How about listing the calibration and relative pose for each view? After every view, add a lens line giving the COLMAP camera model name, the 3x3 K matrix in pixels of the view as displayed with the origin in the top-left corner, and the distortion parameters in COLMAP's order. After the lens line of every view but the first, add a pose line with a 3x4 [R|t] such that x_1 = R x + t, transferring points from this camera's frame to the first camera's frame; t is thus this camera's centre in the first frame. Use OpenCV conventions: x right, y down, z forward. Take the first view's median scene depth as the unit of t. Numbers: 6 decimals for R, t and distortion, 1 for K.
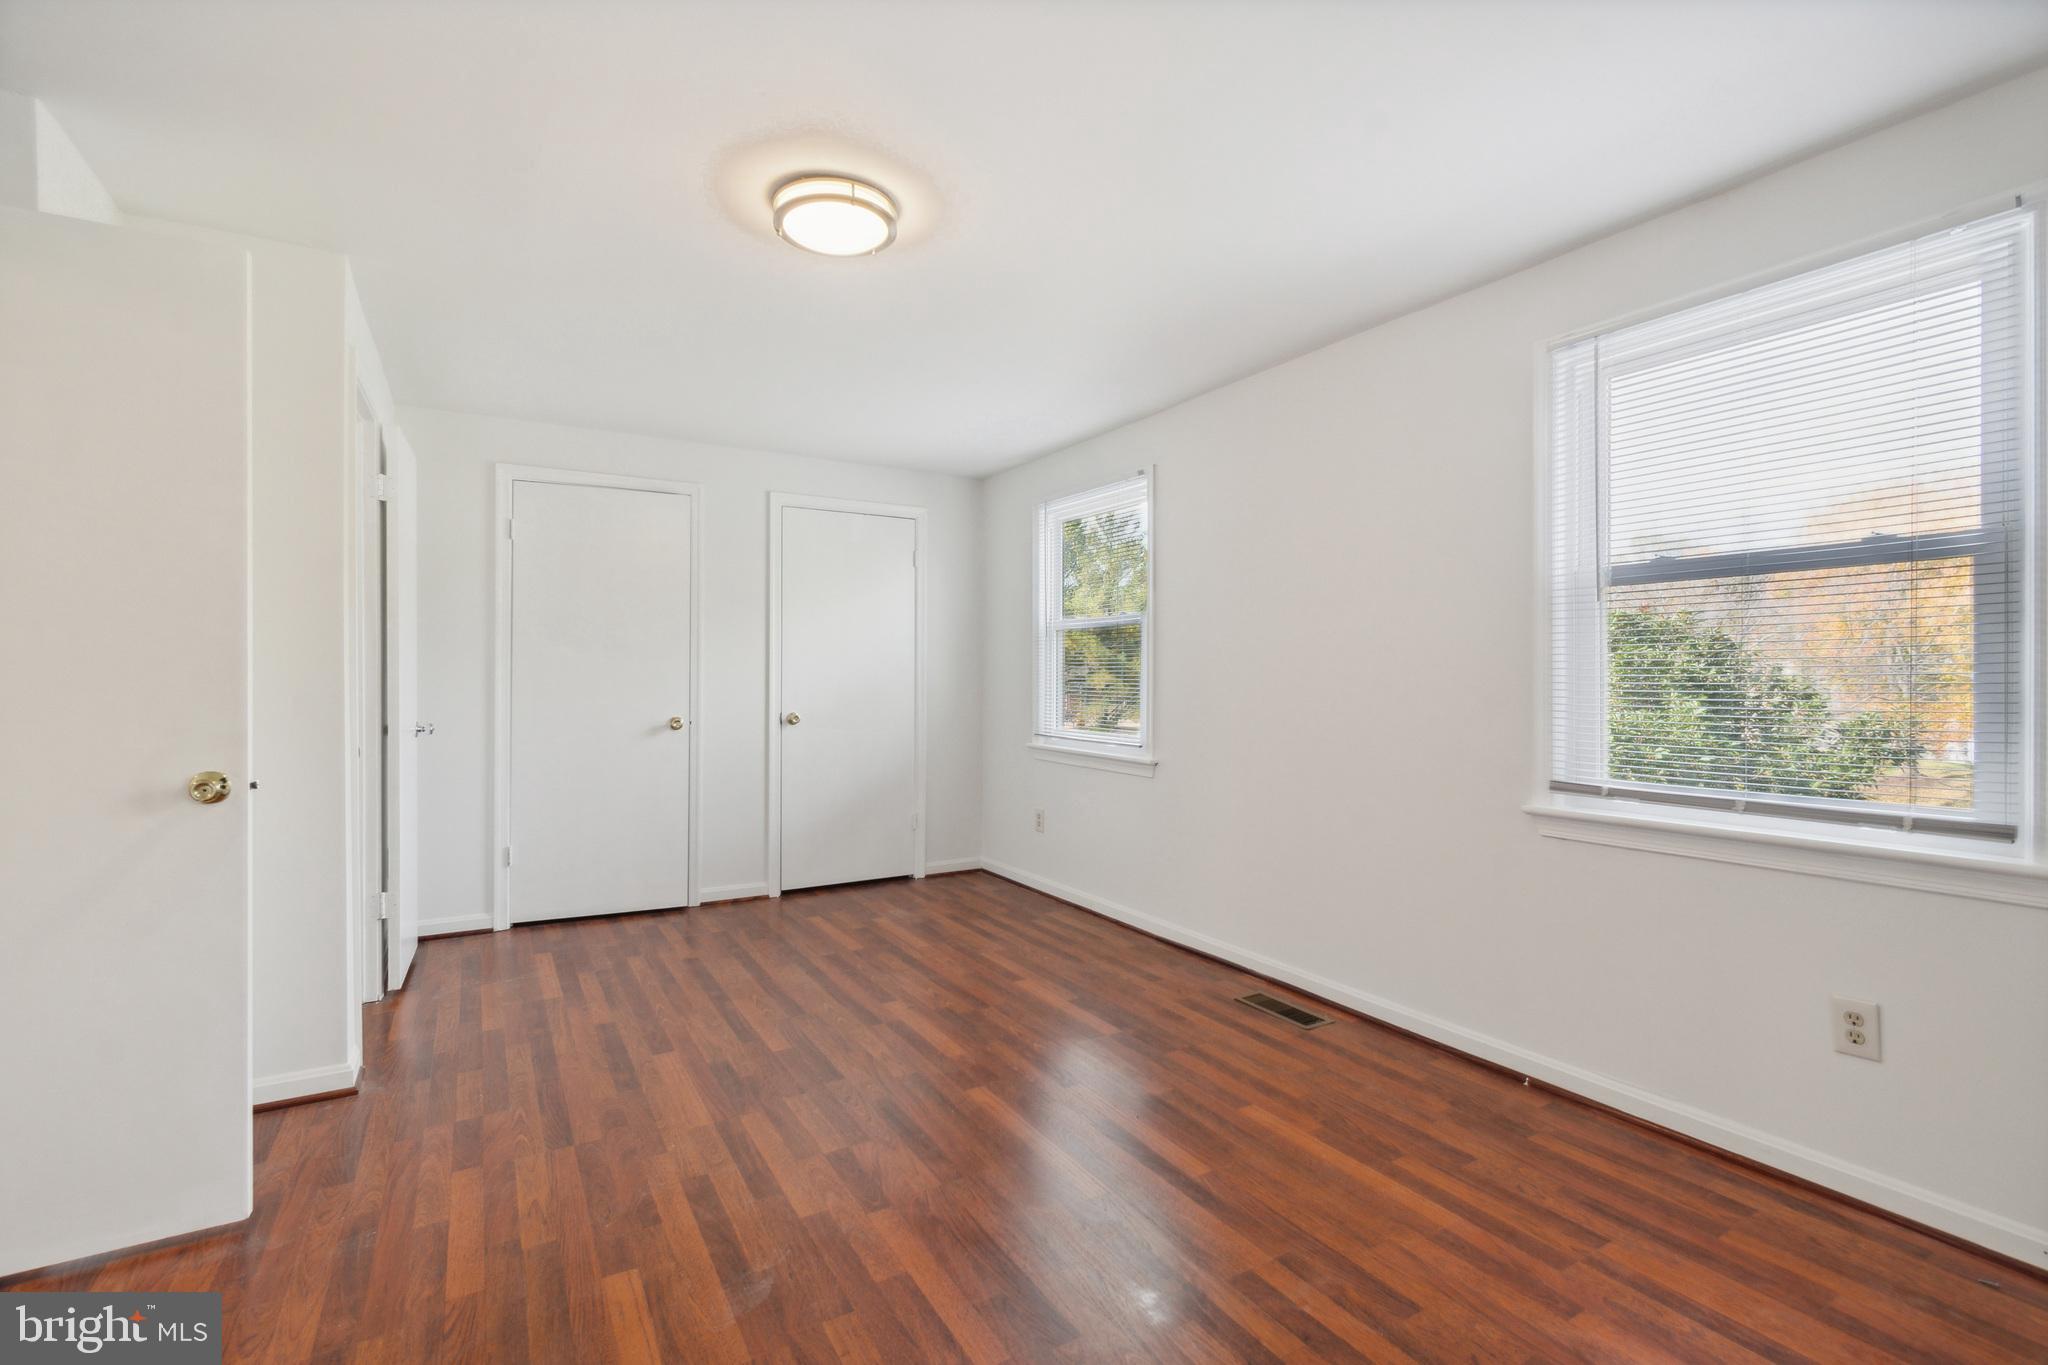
lens RADIAL K [[919.2, 0, 1029.7], [0, 919.2, 667.4], [0, 0, 1]] dist [0.000046, -0.000088]
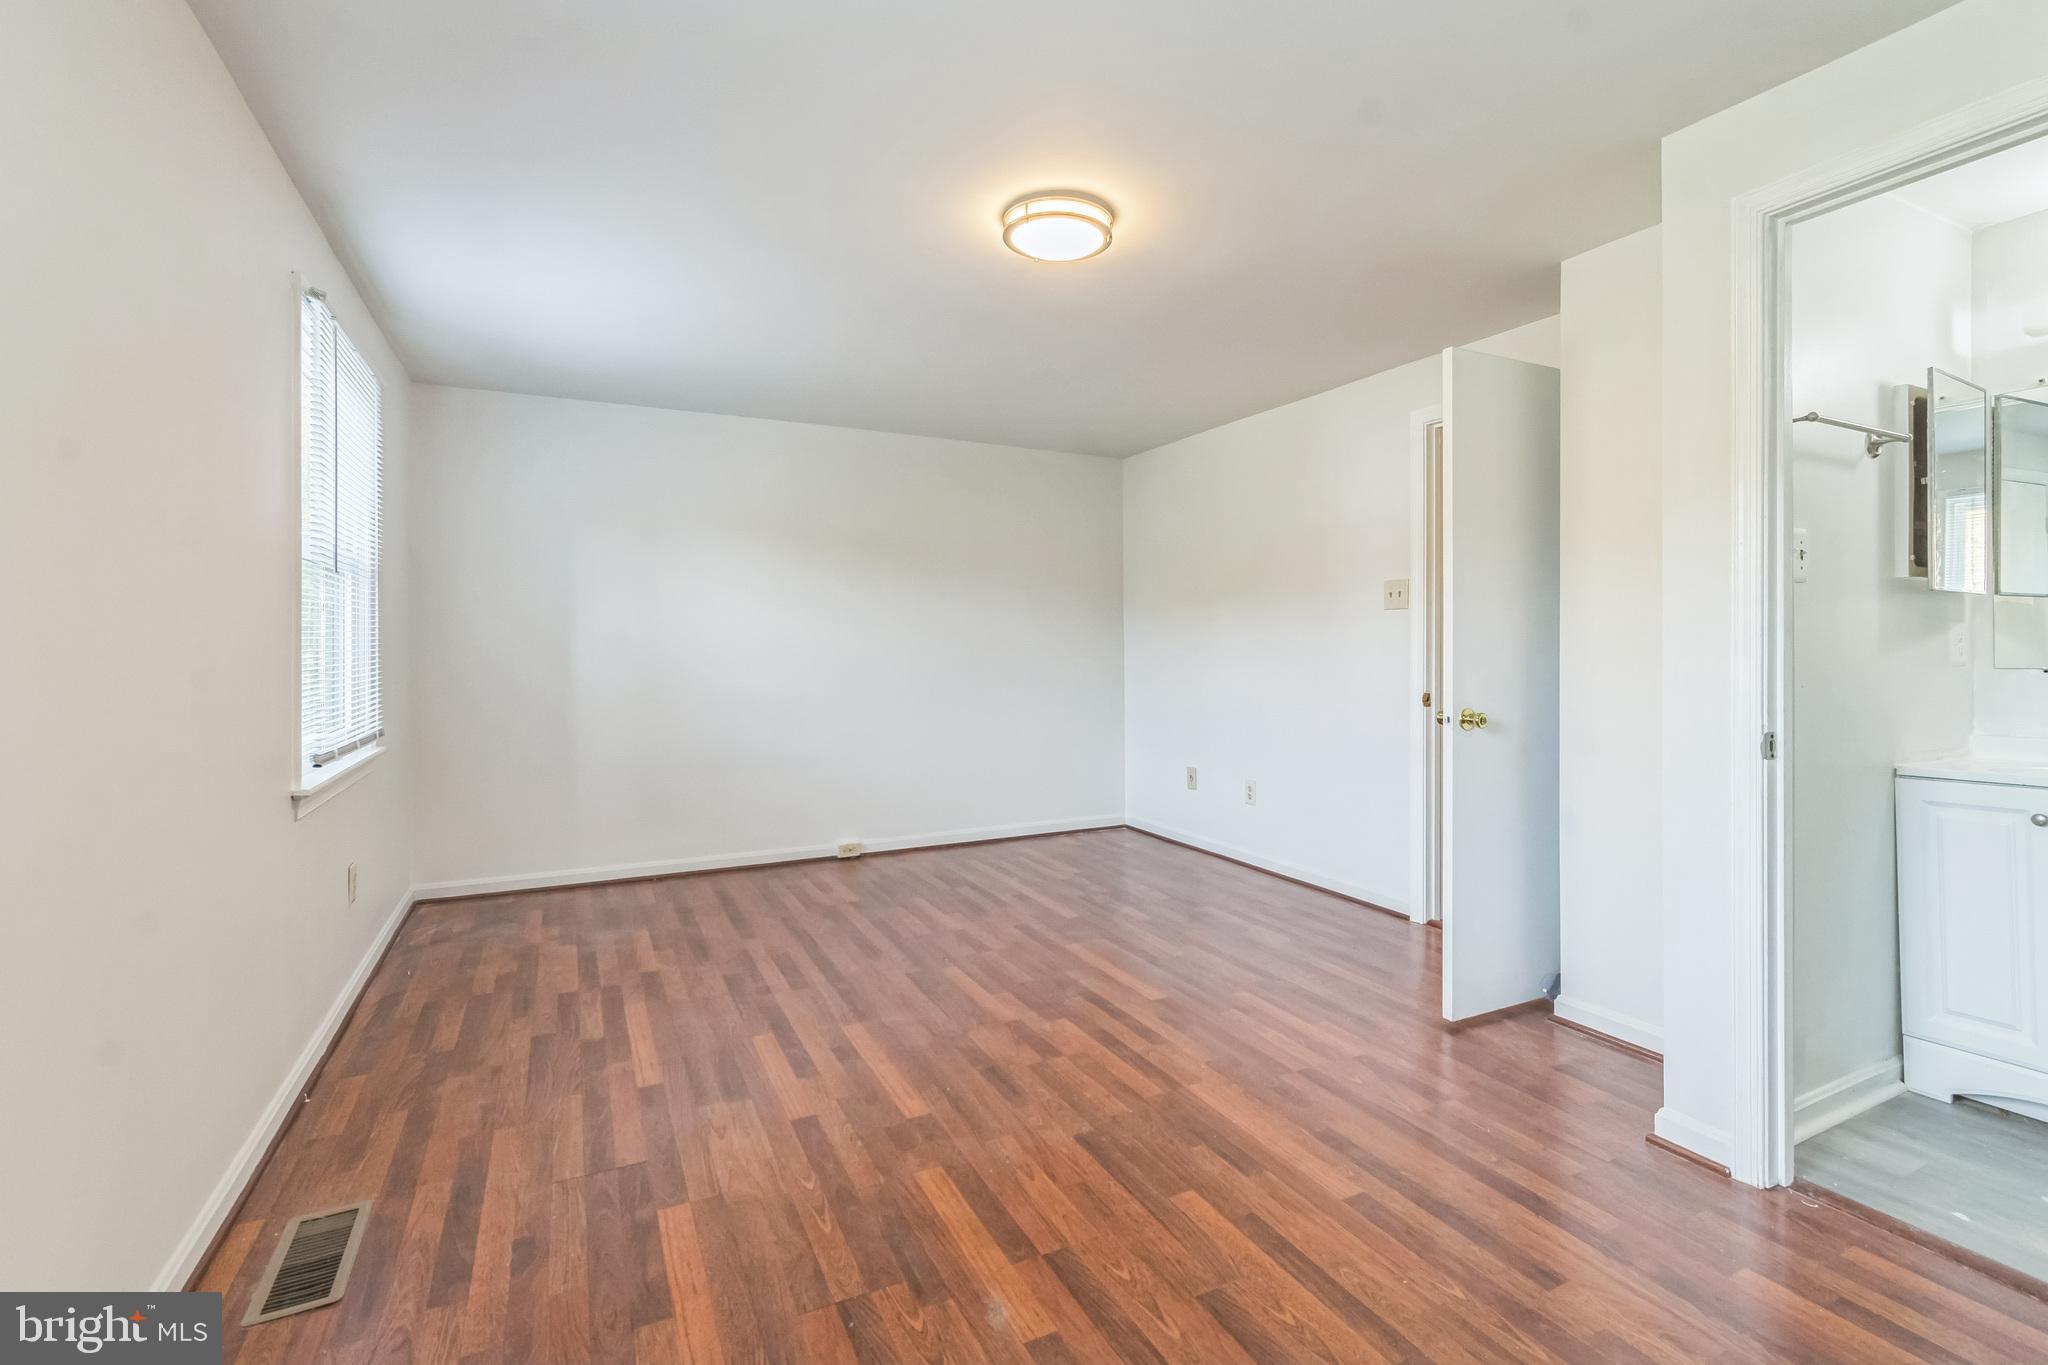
lens RADIAL K [[919.2, 0, 1029.7], [0, 919.2, 667.4], [0, 0, 1]] dist [0.000046, -0.000088]
pose [[-0.997104, -0.002012, 0.076025, -0.252674], [-0.001105, 0.999928, 0.011969, 0.023700], [-0.076044, 0.011850, -0.997034, 2.034473]]
